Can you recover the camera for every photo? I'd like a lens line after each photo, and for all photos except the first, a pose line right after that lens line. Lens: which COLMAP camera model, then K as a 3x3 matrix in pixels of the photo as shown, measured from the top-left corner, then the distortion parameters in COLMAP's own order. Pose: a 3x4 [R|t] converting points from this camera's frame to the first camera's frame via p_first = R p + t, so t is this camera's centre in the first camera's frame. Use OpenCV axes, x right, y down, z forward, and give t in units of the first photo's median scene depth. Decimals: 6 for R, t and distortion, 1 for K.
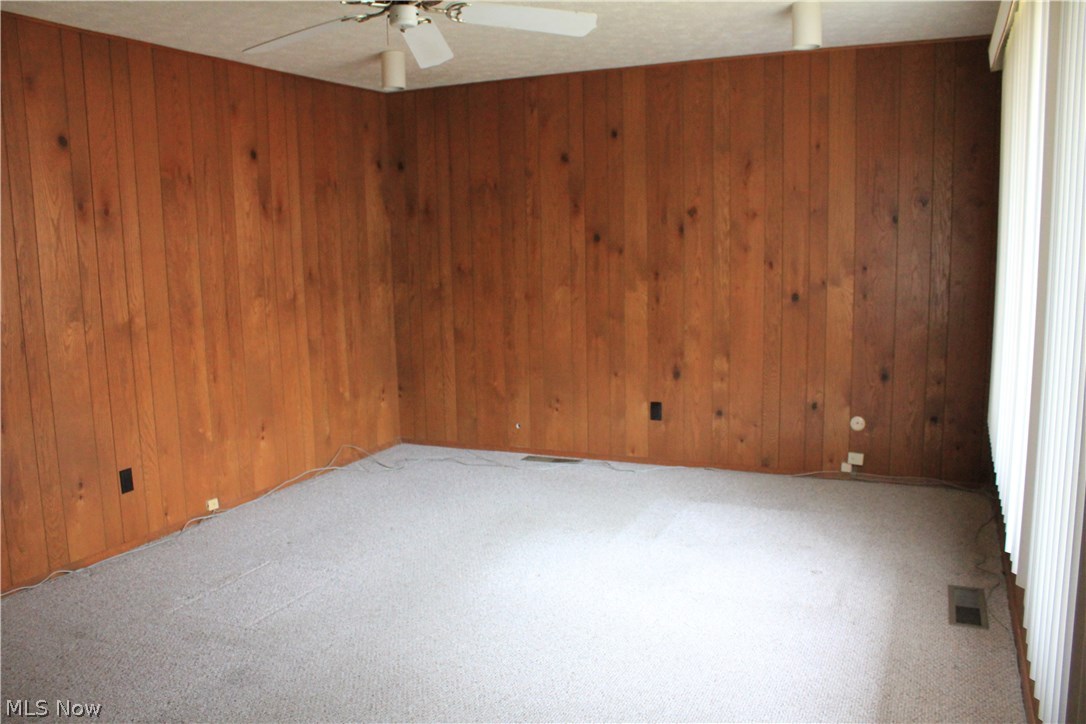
lens RADIAL K [[895.4, 0, 547.8], [0, 895.4, 363.1], [0, 0, 1]] dist [-0.168544, 0.157355]
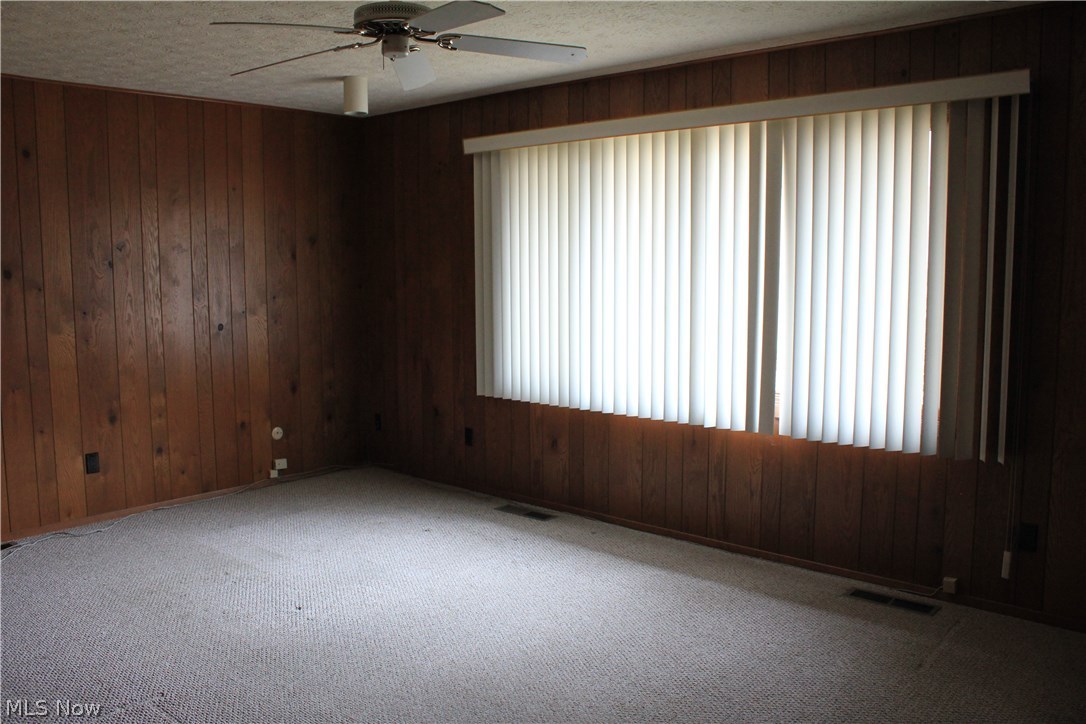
lens RADIAL K [[895.4, 0, 547.8], [0, 895.4, 363.1], [0, 0, 1]] dist [-0.168544, 0.157355]
pose [[0.298519, -0.088540, 0.950288, -0.608903], [0.136696, 0.989388, 0.049242, -0.029136], [-0.944564, 0.115201, 0.307454, 0.296459]]
